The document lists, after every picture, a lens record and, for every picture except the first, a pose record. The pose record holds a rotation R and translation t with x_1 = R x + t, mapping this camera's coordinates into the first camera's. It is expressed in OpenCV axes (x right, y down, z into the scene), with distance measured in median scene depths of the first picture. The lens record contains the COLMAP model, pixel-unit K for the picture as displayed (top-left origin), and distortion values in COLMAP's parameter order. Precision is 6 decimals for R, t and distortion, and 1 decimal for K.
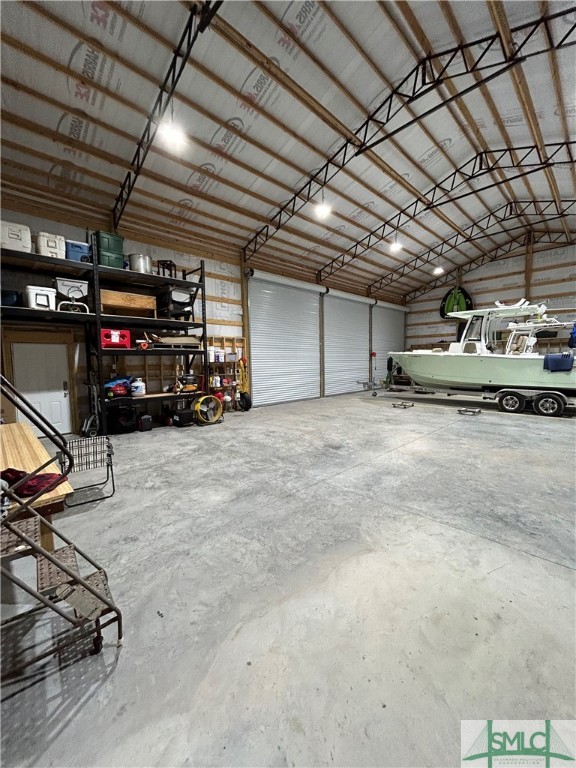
lens RADIAL K [[309.5, 0, 290.5], [0, 309.5, 380.6], [0, 0, 1]] dist [-0.000359, 0.000697]
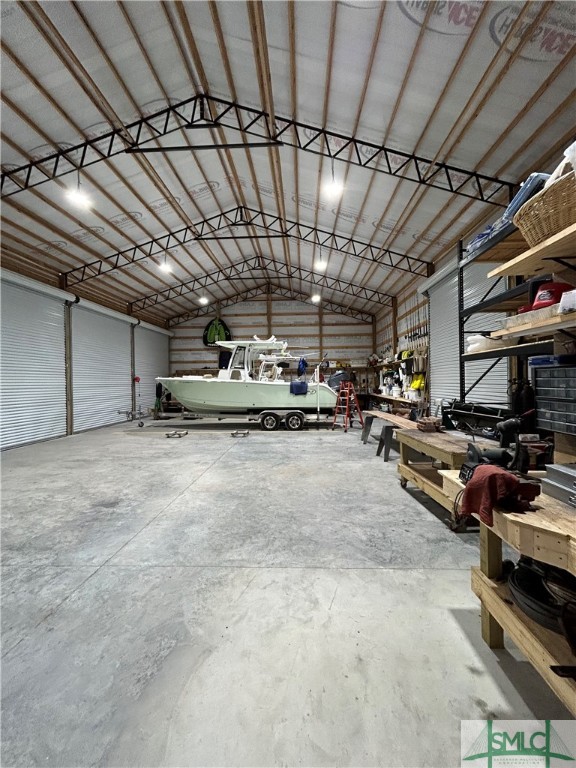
lens RADIAL K [[309.5, 0, 290.5], [0, 309.5, 380.6], [0, 0, 1]] dist [-0.000359, 0.000697]
pose [[0.730455, 0.005249, 0.682941, -0.032676], [0.048553, 0.997041, -0.059595, -0.012129], [-0.681233, 0.076690, 0.728039, 0.083473]]
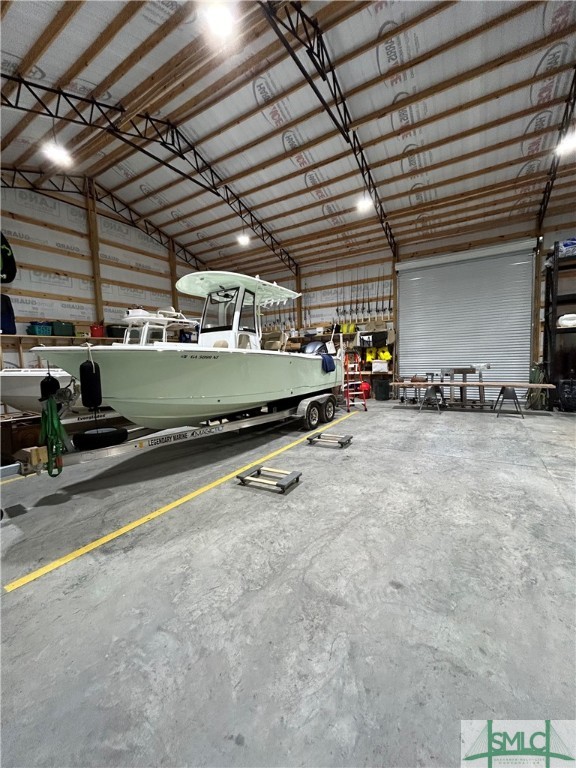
lens RADIAL K [[309.5, 0, 290.5], [0, 309.5, 380.6], [0, 0, 1]] dist [-0.000359, 0.000697]
pose [[-0.239890, -0.057516, 0.969095, -0.016496], [0.102524, 0.991160, 0.084205, -0.089012], [-0.965371, 0.119556, -0.231873, 1.253106]]
